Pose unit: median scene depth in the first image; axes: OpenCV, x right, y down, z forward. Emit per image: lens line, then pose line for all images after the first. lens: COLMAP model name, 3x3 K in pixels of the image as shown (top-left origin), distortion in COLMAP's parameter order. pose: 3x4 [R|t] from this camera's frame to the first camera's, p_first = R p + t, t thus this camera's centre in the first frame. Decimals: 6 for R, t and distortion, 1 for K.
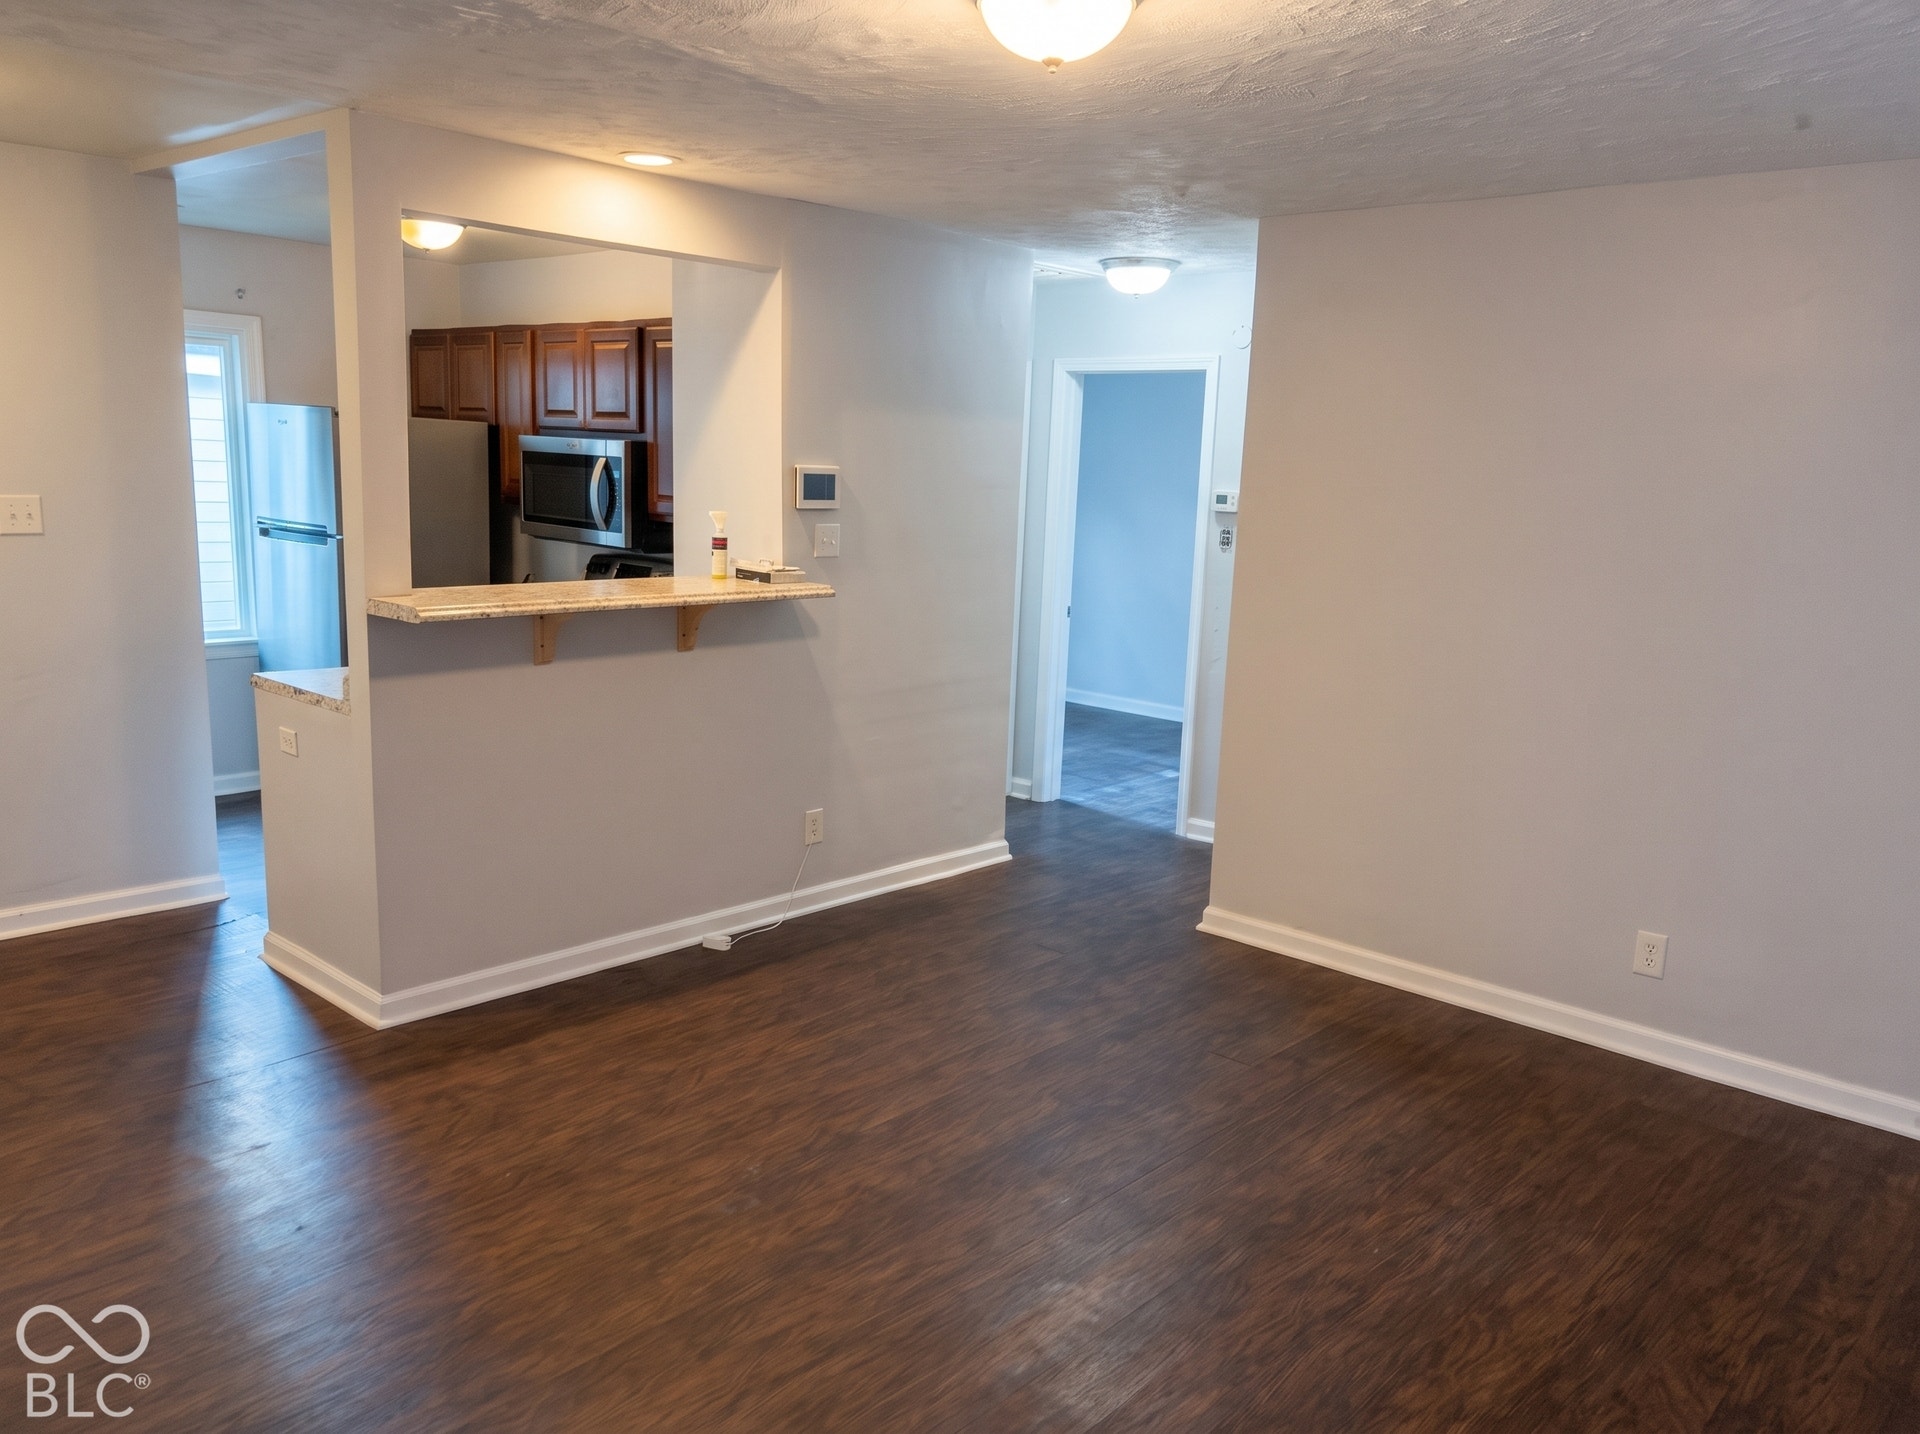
lens RADIAL K [[1458.1, 0, 958.0], [0, 1458.1, 725.7], [0, 0, 1]] dist [0.047425, -0.042986]
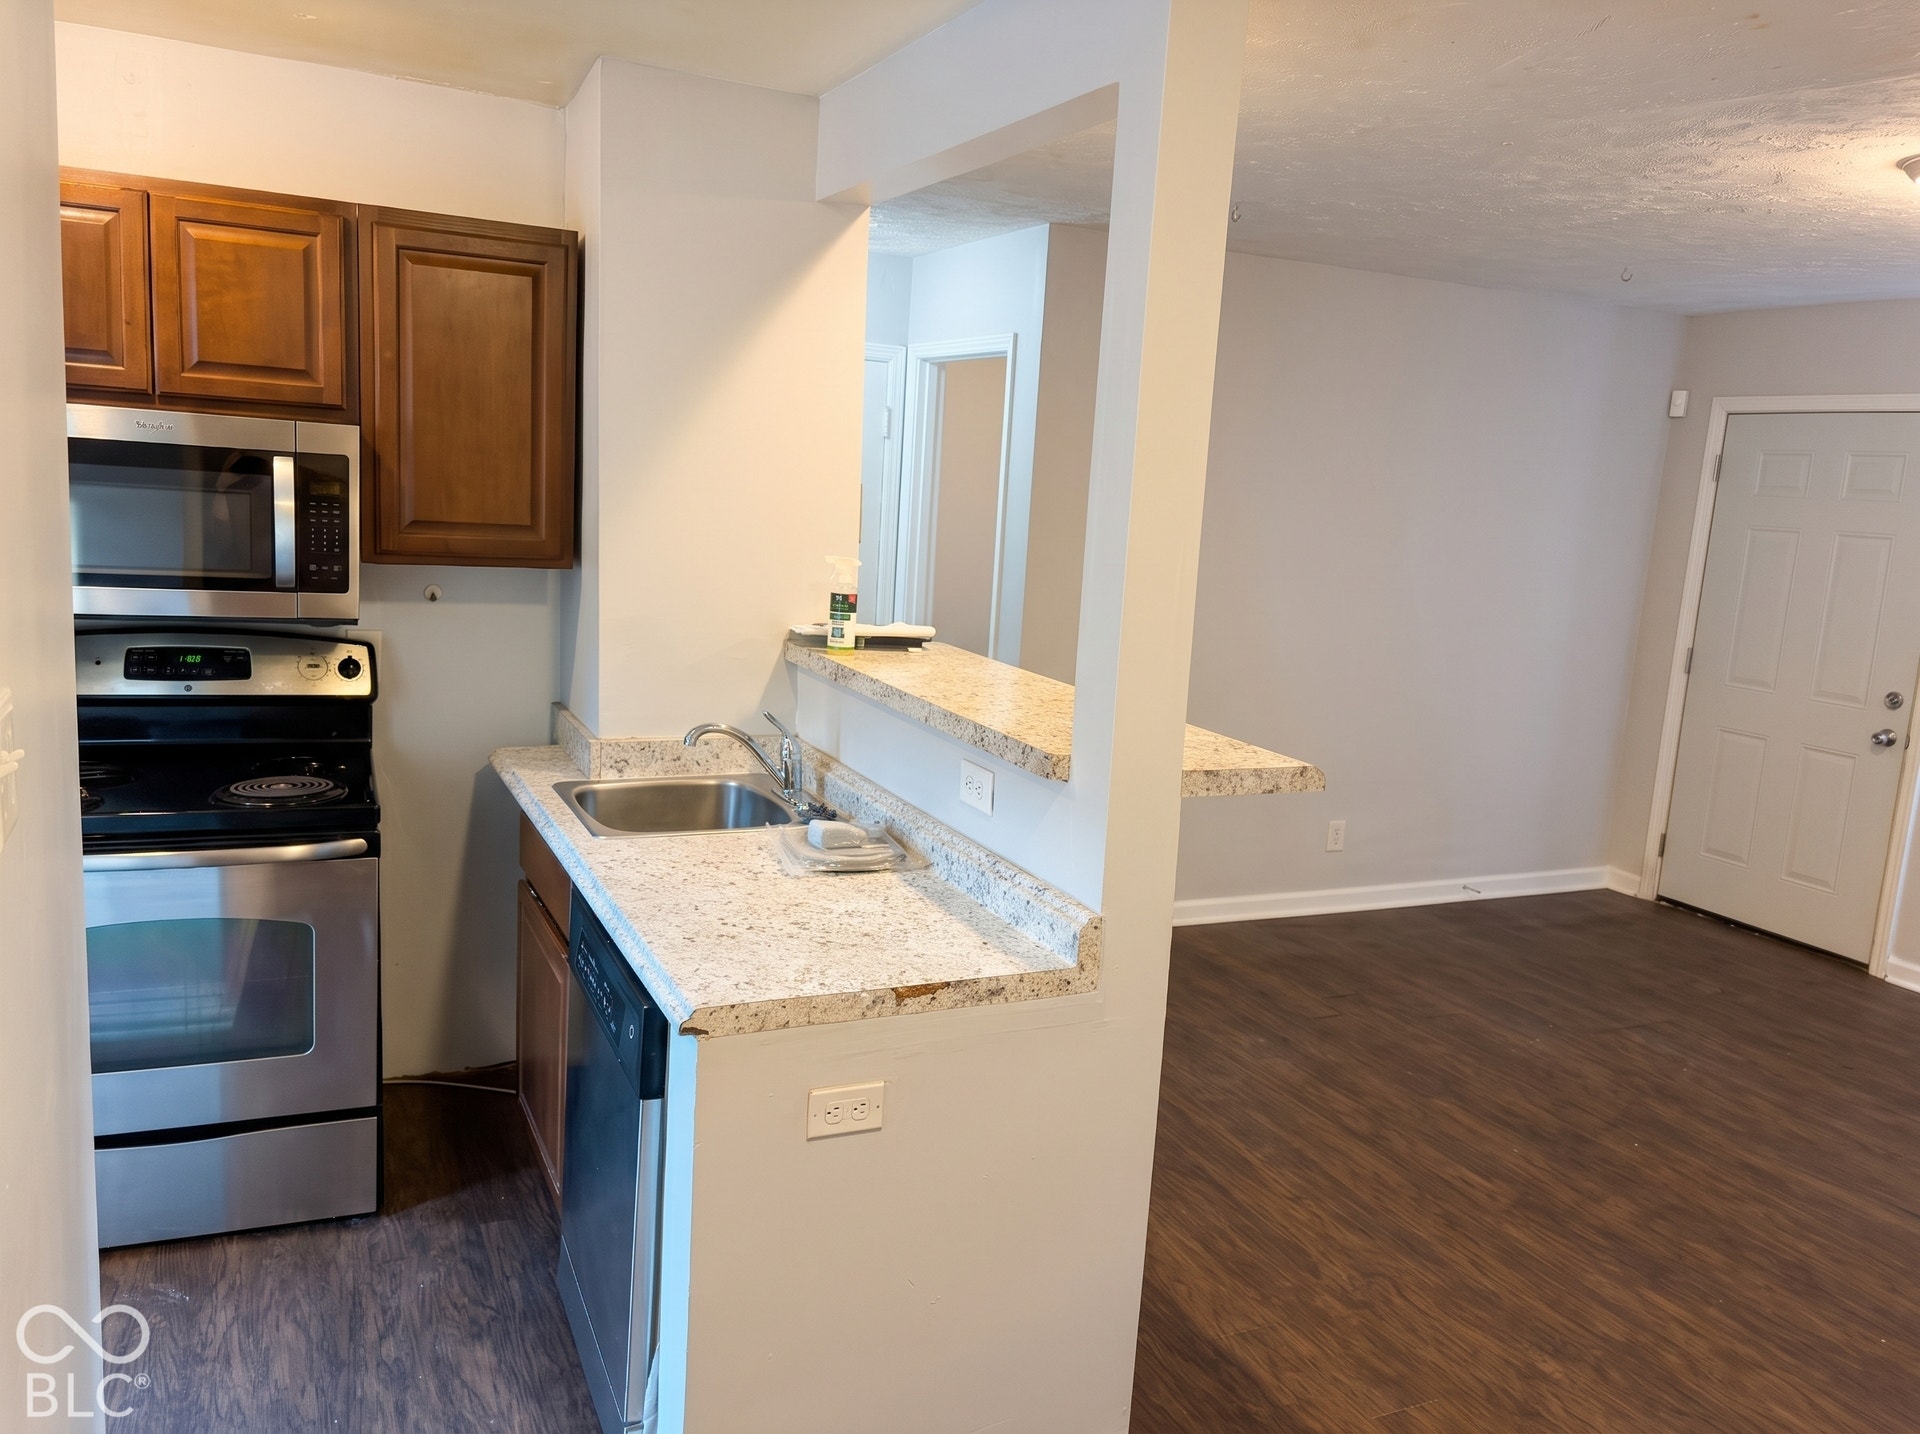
lens RADIAL K [[1458.1, 0, 956.9], [0, 1458.1, 710.6], [0, 0, 1]] dist [0.047425, -0.042986]
pose [[0.357848, -0.166455, 0.918824, -0.674750], [0.119939, 0.984026, 0.131555, -0.138246], [-0.926045, 0.063126, 0.372096, 0.618970]]
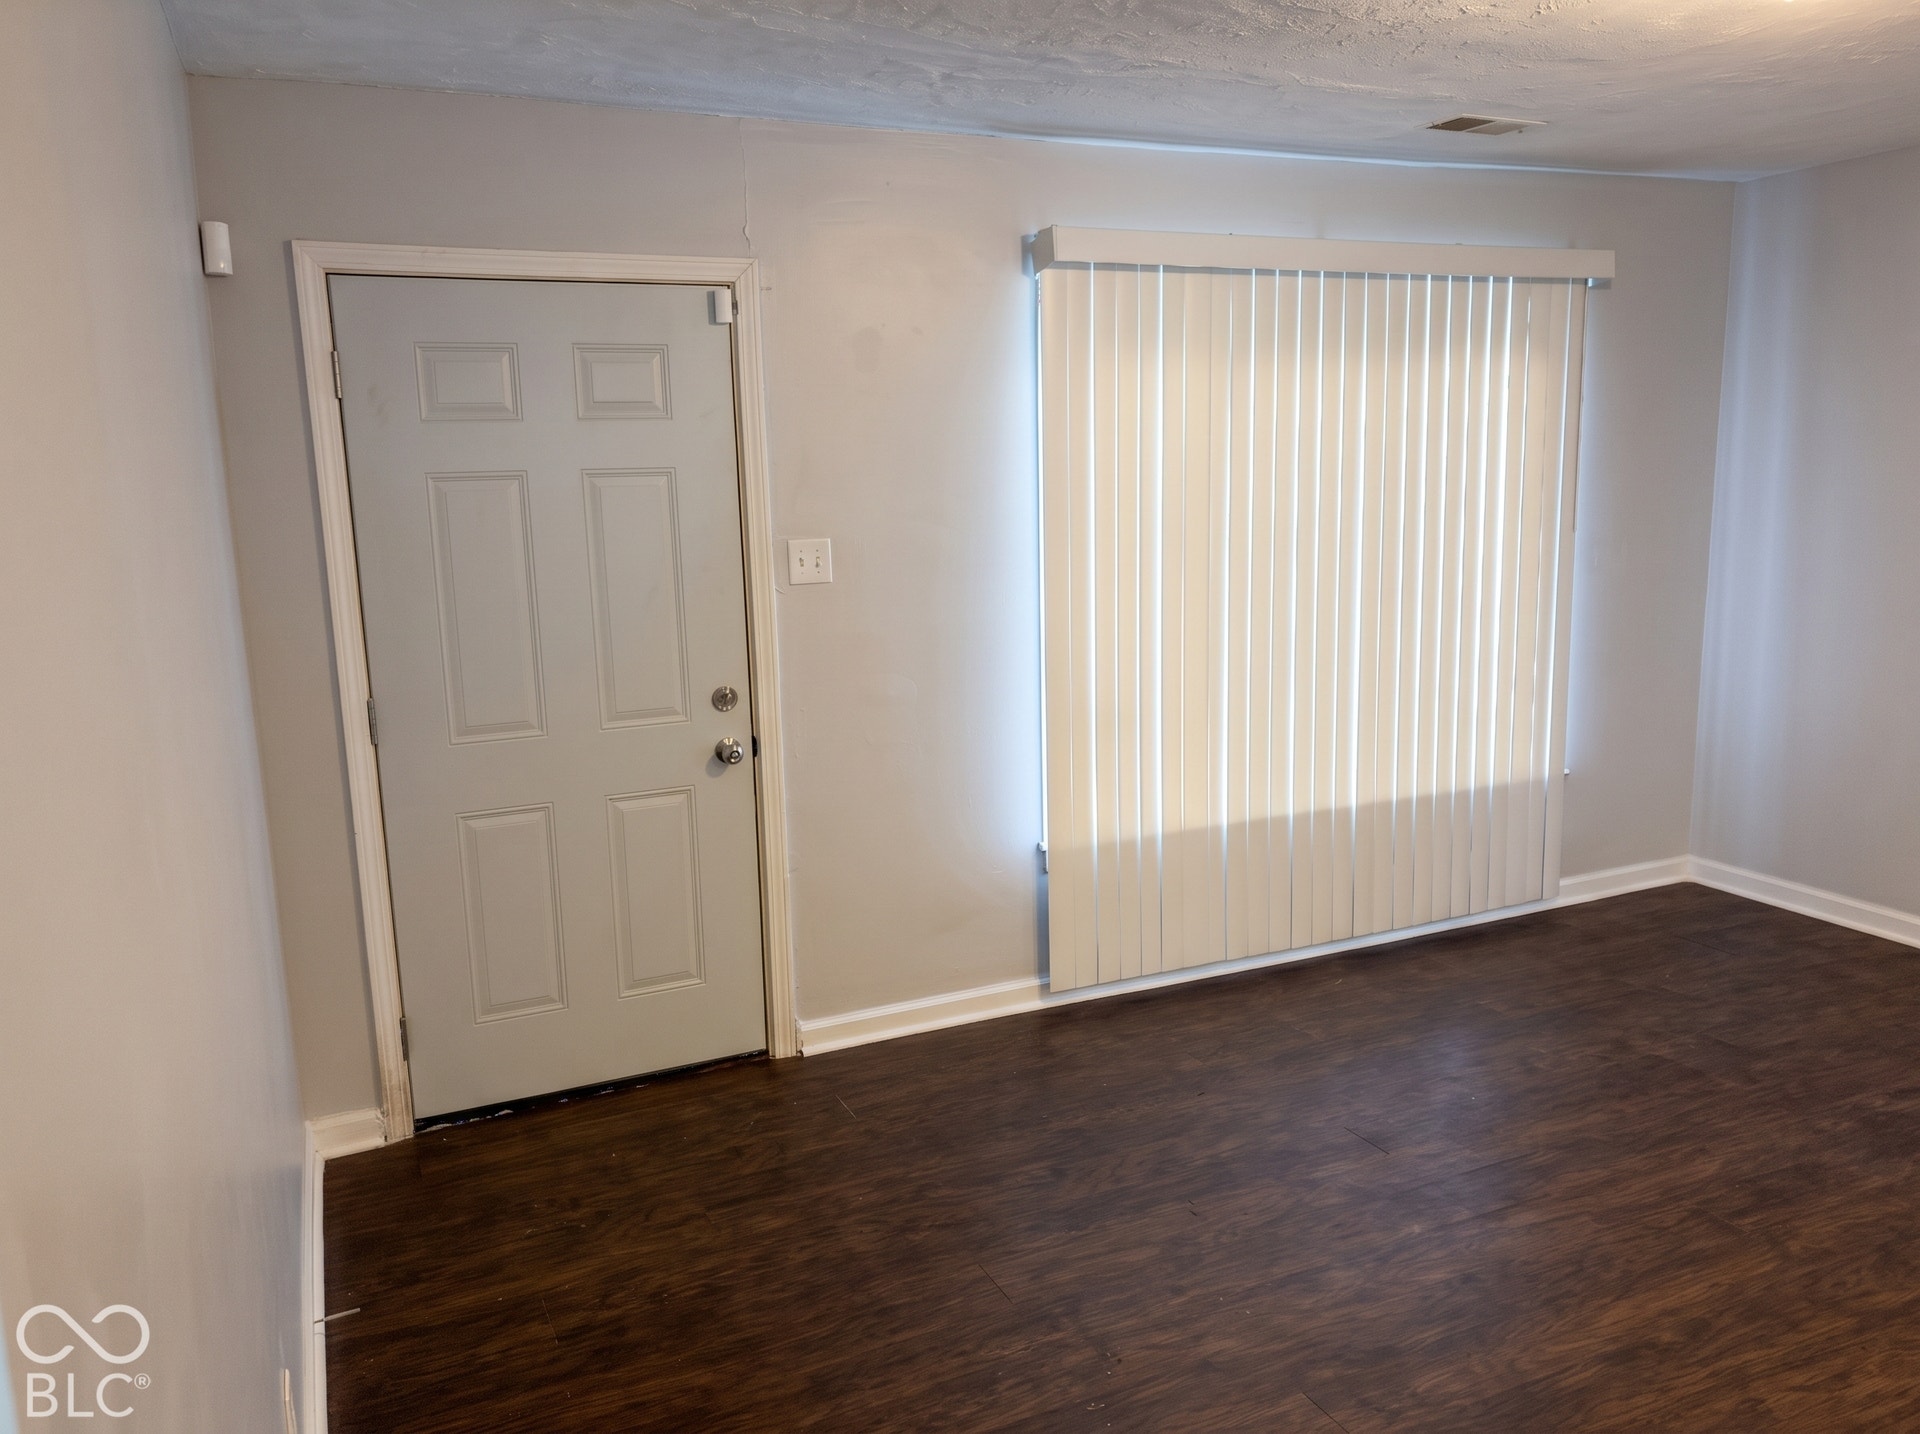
lens RADIAL K [[1458.1, 0, 964.8], [0, 1458.1, 715.9], [0, 0, 1]] dist [0.047425, -0.042986]
pose [[-0.932314, -0.086639, 0.351118, 0.071424], [0.049296, 0.931373, 0.360714, -0.176700], [-0.358274, 0.353607, -0.864061, 0.956075]]
